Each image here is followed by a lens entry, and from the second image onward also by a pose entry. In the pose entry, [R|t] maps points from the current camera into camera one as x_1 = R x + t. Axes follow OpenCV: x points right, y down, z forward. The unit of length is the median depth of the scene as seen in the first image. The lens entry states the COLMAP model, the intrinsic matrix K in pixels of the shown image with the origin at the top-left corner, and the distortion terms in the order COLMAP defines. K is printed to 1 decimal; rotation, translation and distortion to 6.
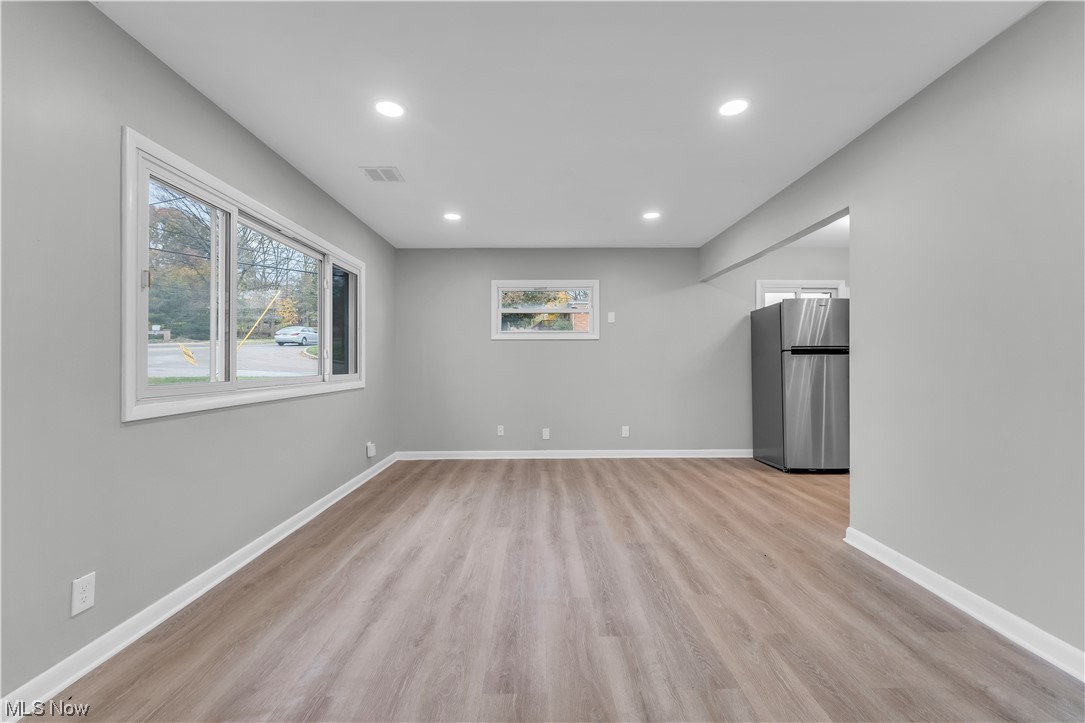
lens RADIAL K [[440.2, 0, 542.5], [0, 440.2, 361.5], [0, 0, 1]] dist [0.000463, -0.000489]
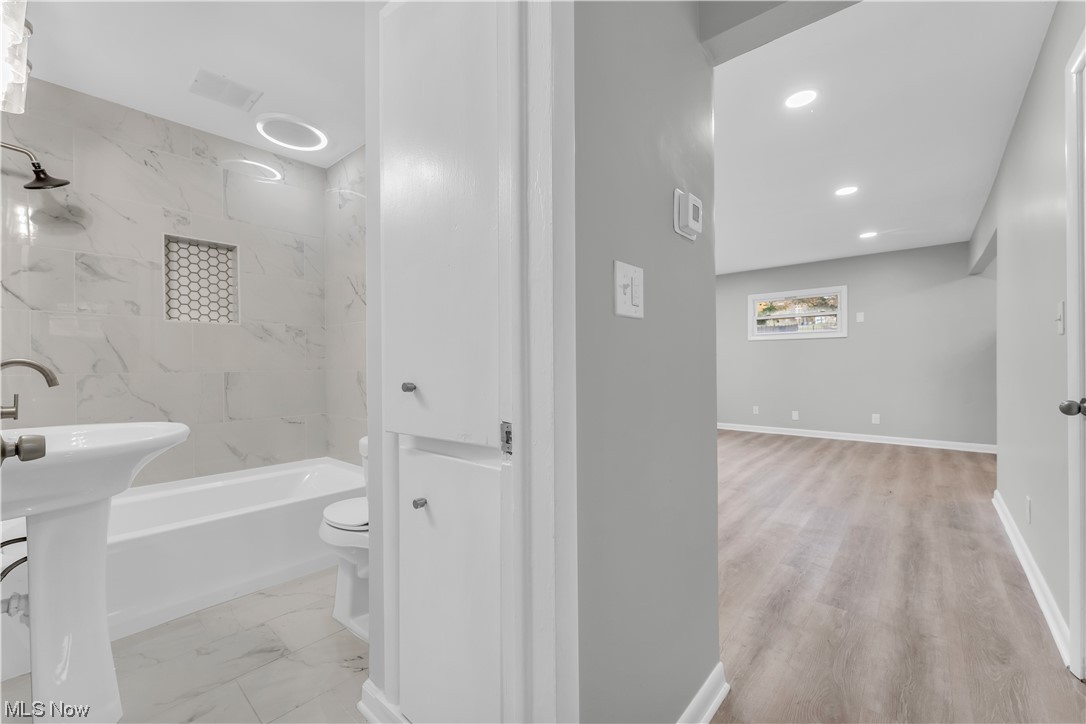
lens RADIAL K [[442.0, 0, 542.8], [0, 442.0, 366.3], [0, 0, 1]] dist [0.000564, -0.000194]
pose [[0.748815, 0.003635, -0.662769, 0.635689], [0.007662, 0.999871, 0.014139, 0.007136], [0.662735, -0.015666, 0.748690, -0.839081]]
